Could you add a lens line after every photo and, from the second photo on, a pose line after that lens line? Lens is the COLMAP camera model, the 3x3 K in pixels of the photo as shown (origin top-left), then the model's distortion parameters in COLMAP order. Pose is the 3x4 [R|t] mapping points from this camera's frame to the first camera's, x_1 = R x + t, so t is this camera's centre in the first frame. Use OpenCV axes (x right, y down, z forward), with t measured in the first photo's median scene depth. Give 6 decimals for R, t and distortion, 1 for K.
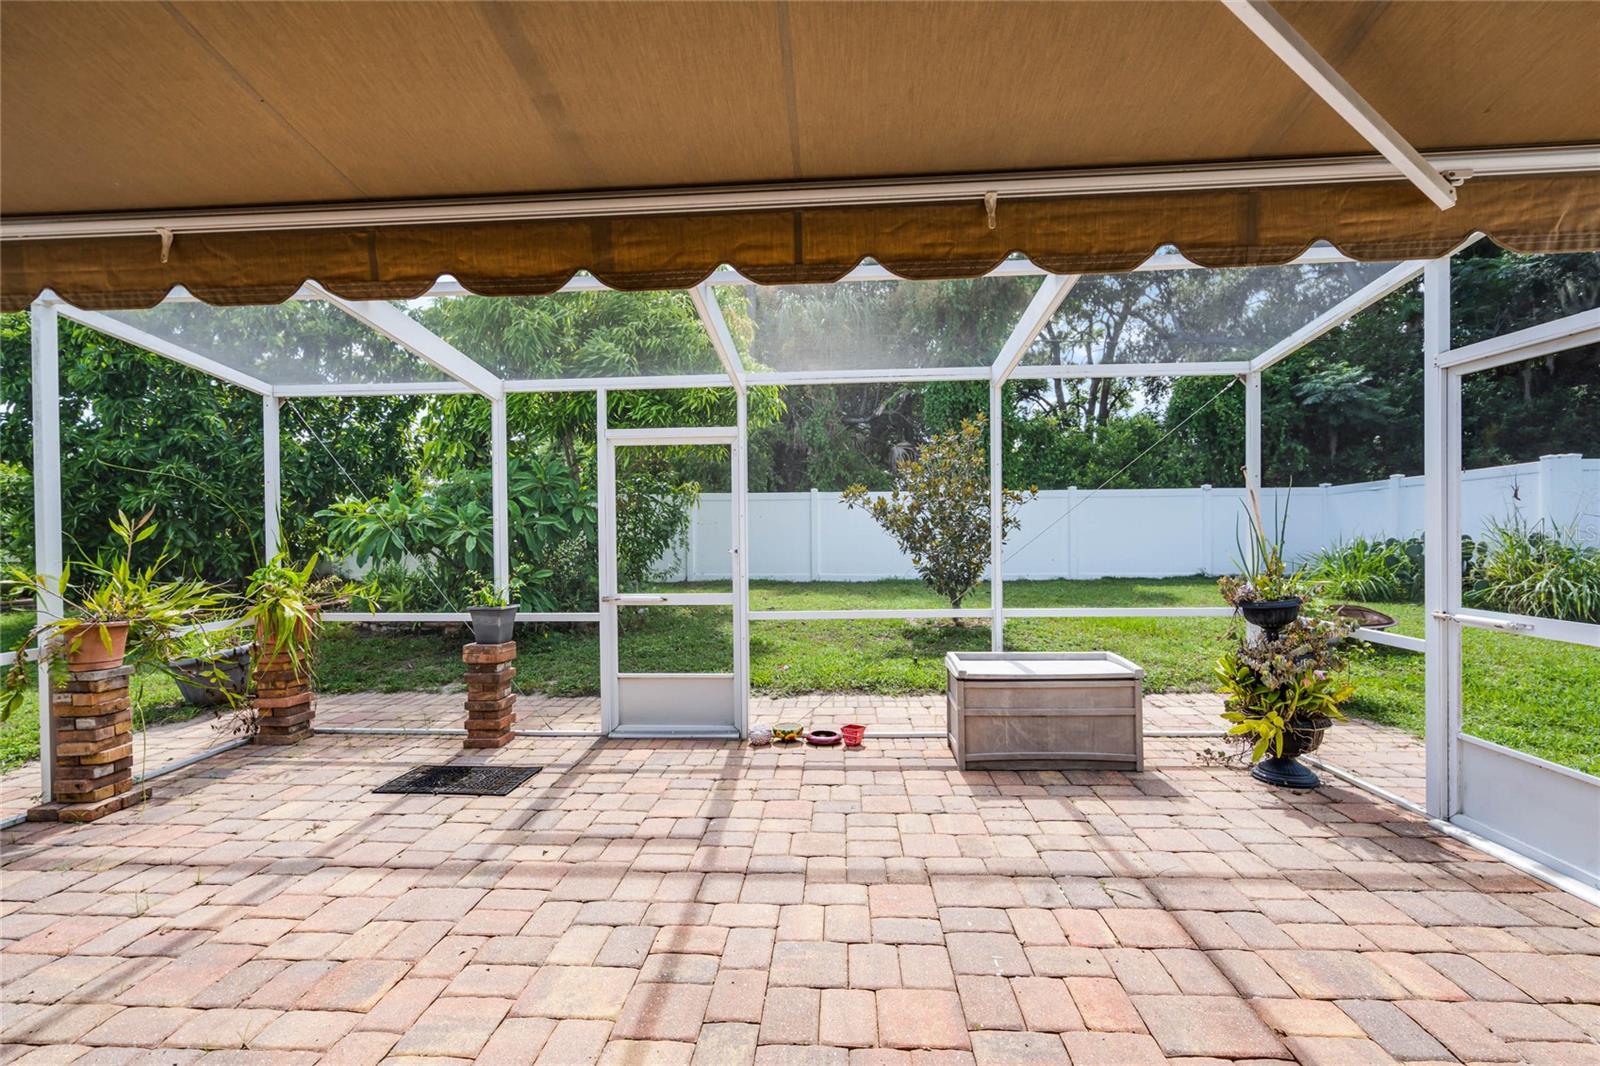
lens RADIAL K [[727.6, 0, 800.3], [0, 727.6, 528.2], [0, 0, 1]] dist [0.004946, -0.000767]
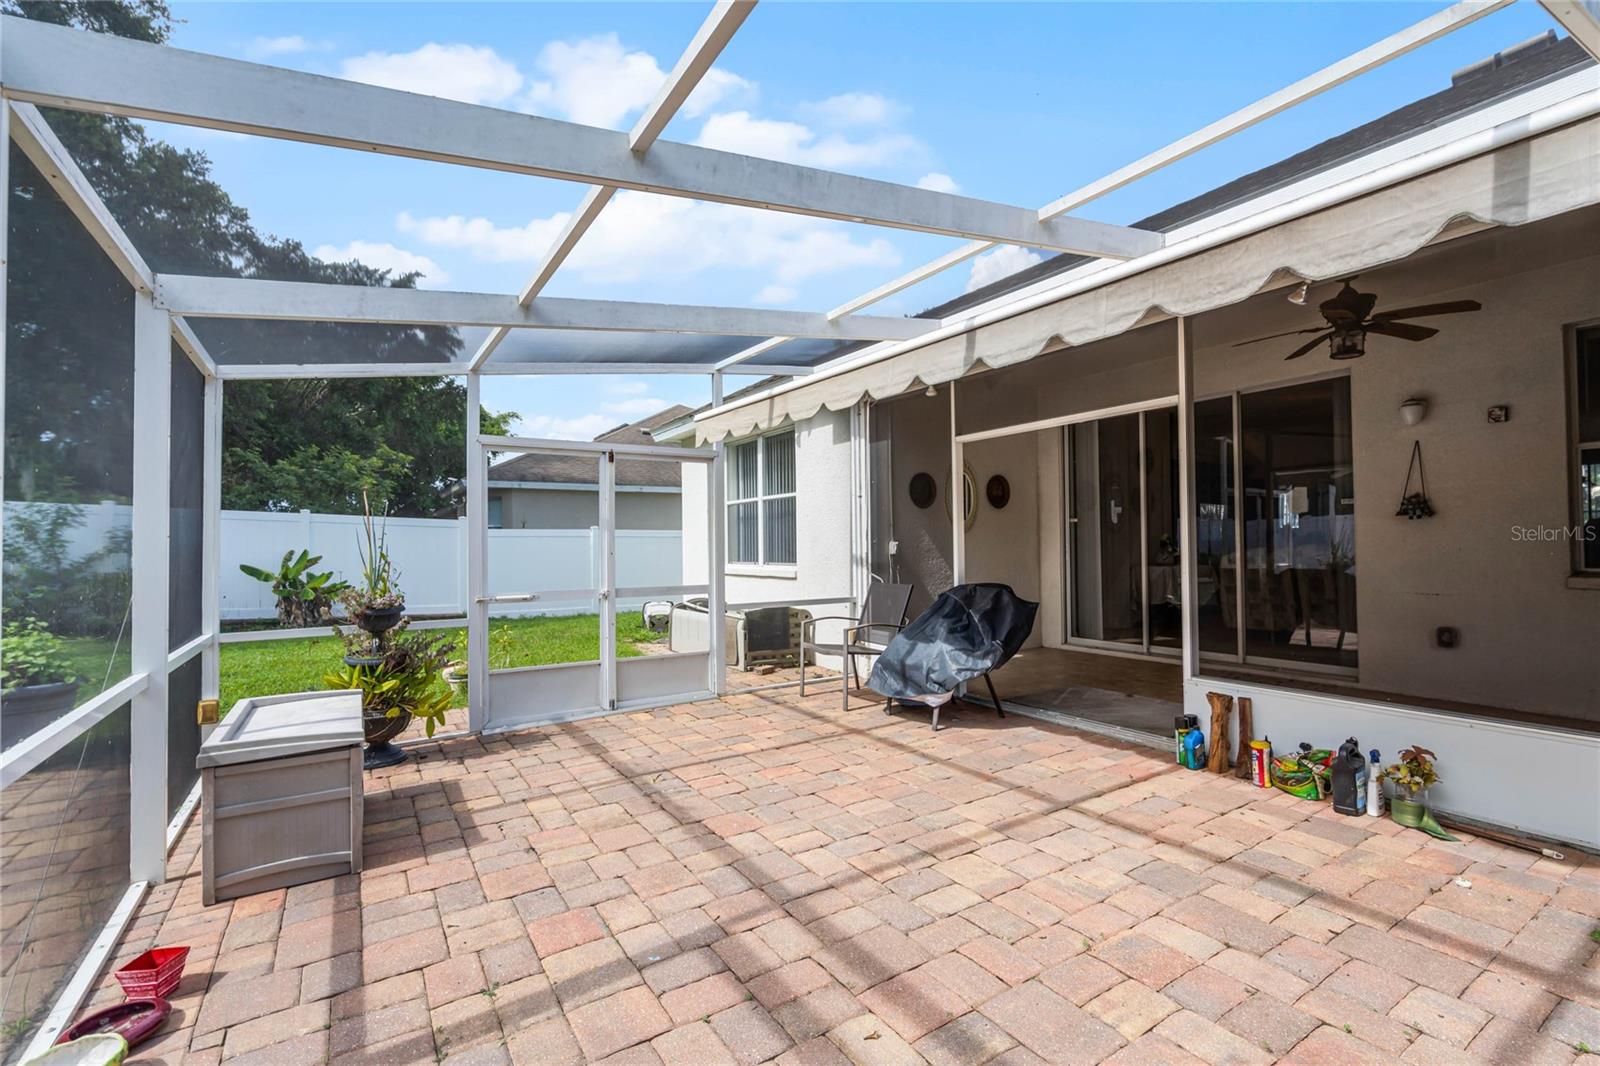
lens RADIAL K [[727.6, 0, 801.2], [0, 727.6, 540.0], [0, 0, 1]] dist [0.004946, -0.000767]
pose [[-0.580343, 0.029287, 0.813846, -0.758485], [0.025188, 0.999521, -0.018008, 0.037437], [-0.813983, 0.010048, -0.580802, 1.286222]]
